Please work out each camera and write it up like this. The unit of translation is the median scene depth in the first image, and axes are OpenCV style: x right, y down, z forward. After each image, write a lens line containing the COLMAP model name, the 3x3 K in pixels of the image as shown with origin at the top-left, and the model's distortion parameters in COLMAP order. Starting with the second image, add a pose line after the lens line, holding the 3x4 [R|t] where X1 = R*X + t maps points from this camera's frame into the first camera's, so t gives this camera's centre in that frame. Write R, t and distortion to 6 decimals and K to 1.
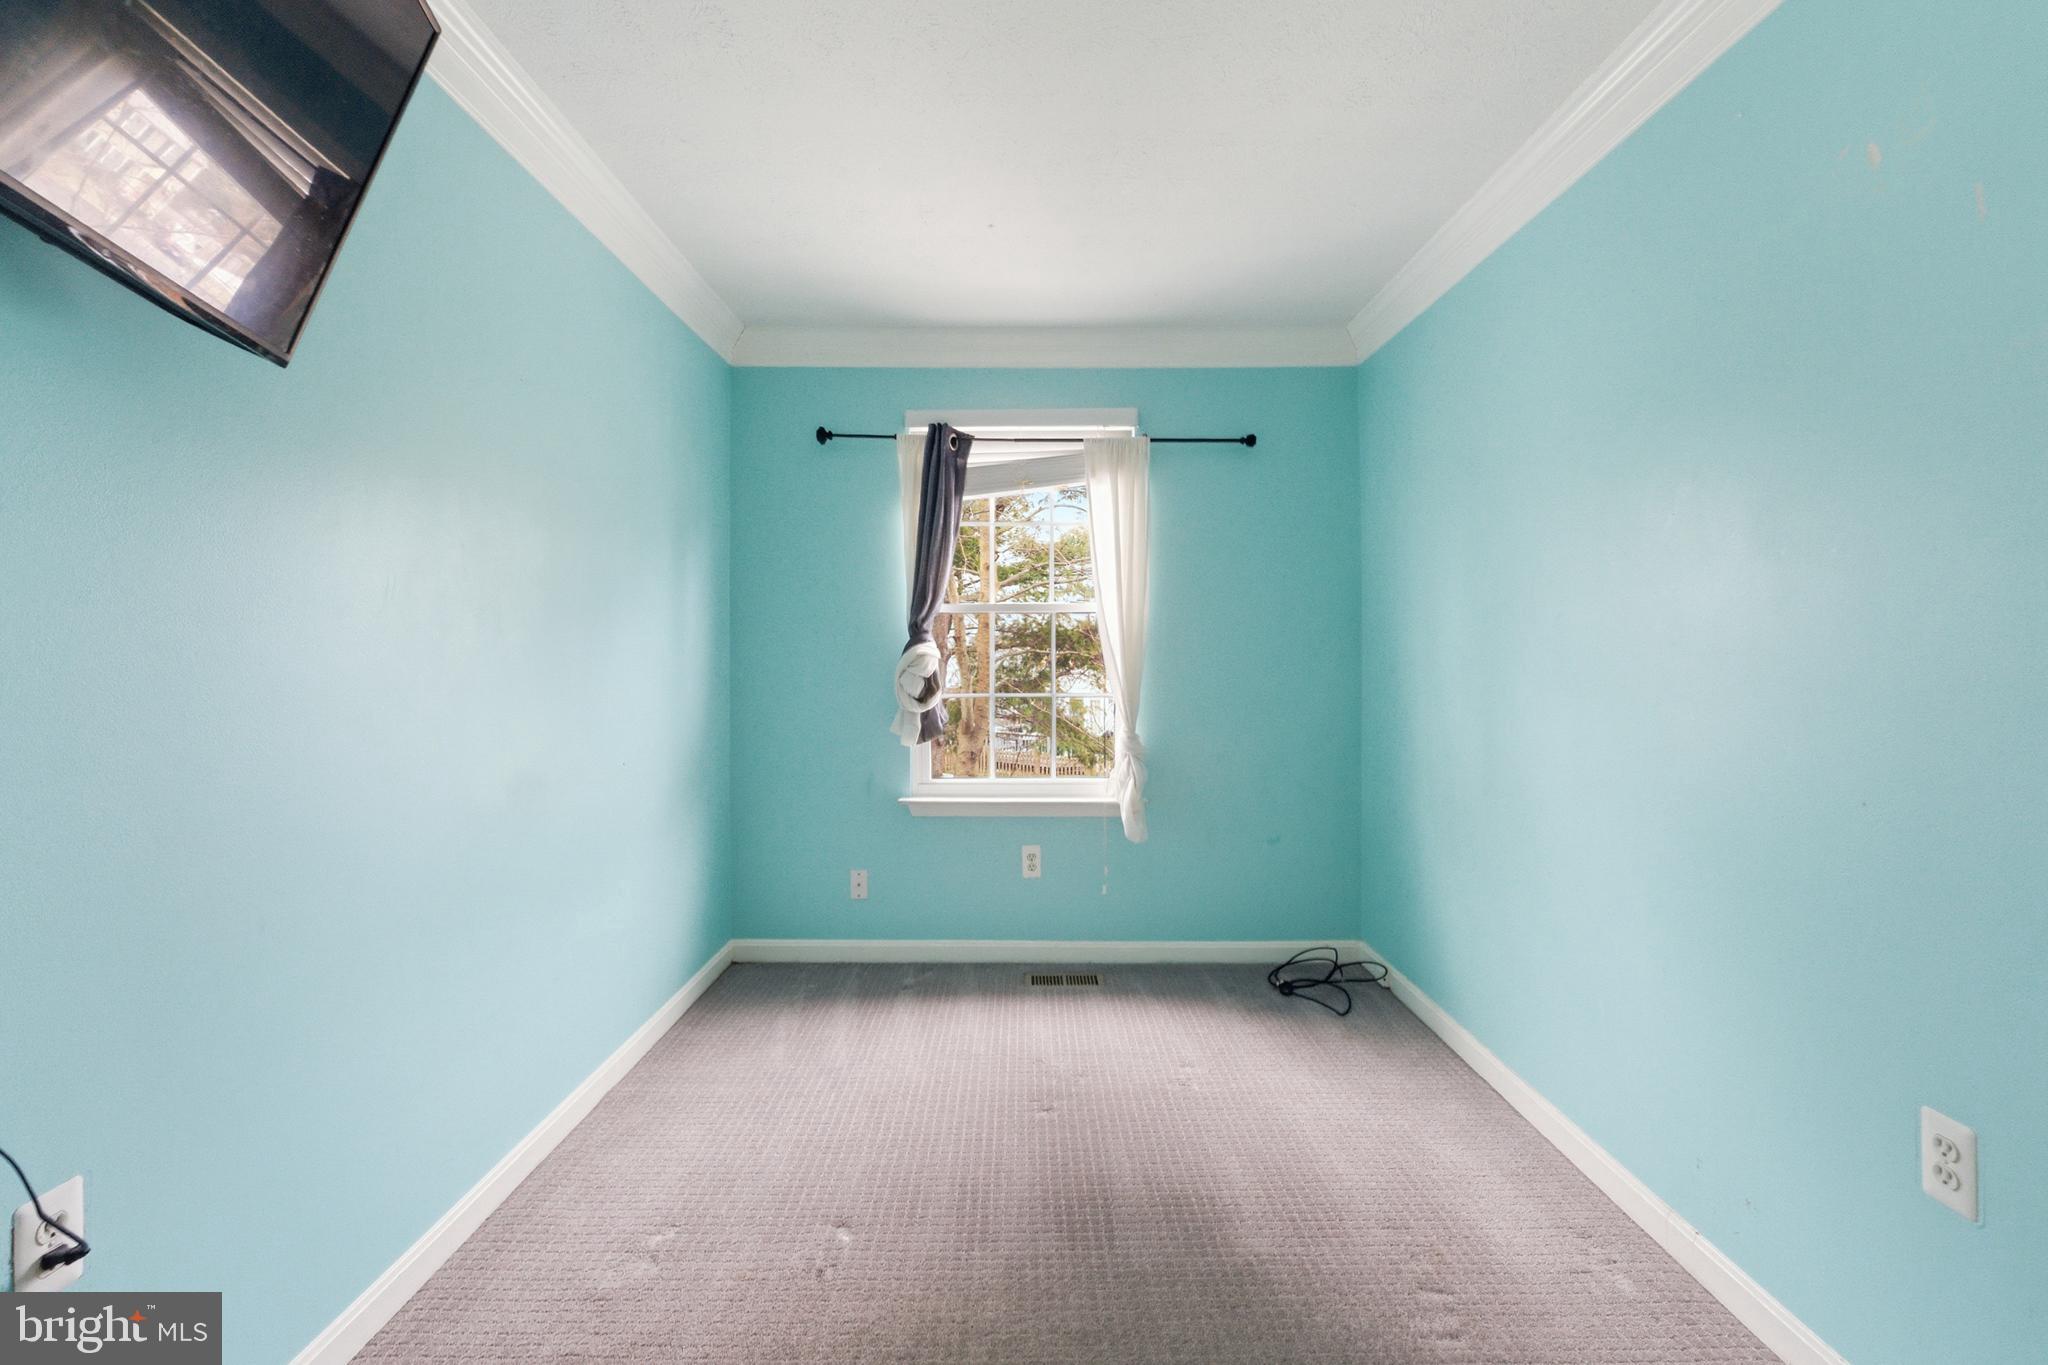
lens RADIAL K [[860.6, 0, 1025.7], [0, 860.6, 654.4], [0, 0, 1]] dist [-0.001699, 0.000147]
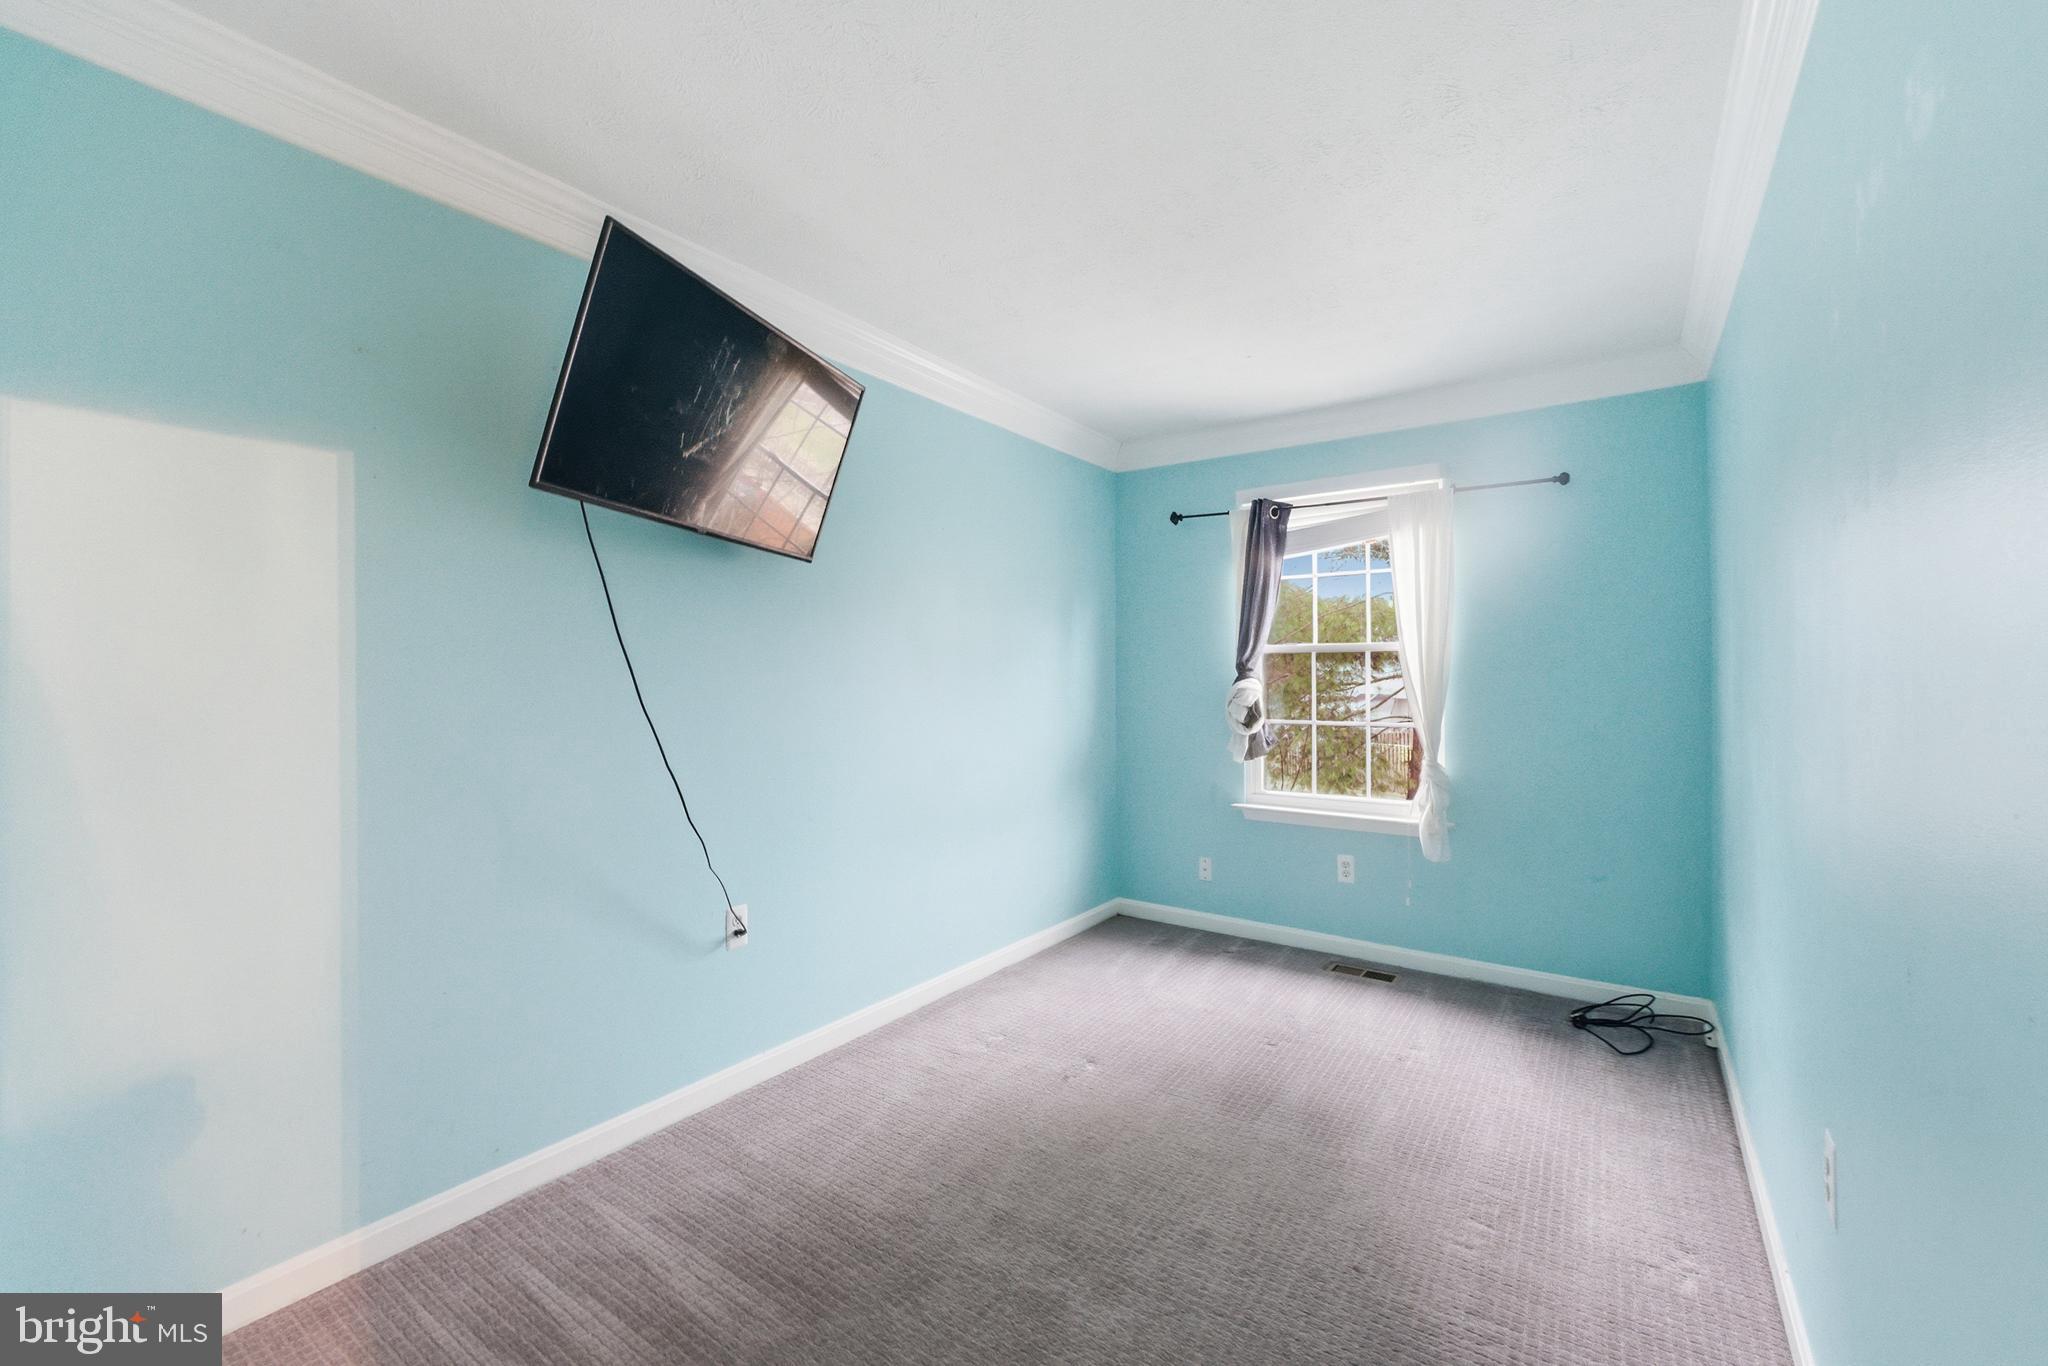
lens RADIAL K [[855.8, 0, 1029.9], [0, 855.8, 688.1], [0, 0, 1]] dist [0.001921, 0.000357]
pose [[0.817579, 0.009581, -0.575736, 0.332069], [-0.000917, 0.999882, 0.015337, -0.018382], [0.575815, -0.012011, 0.817492, -0.182273]]
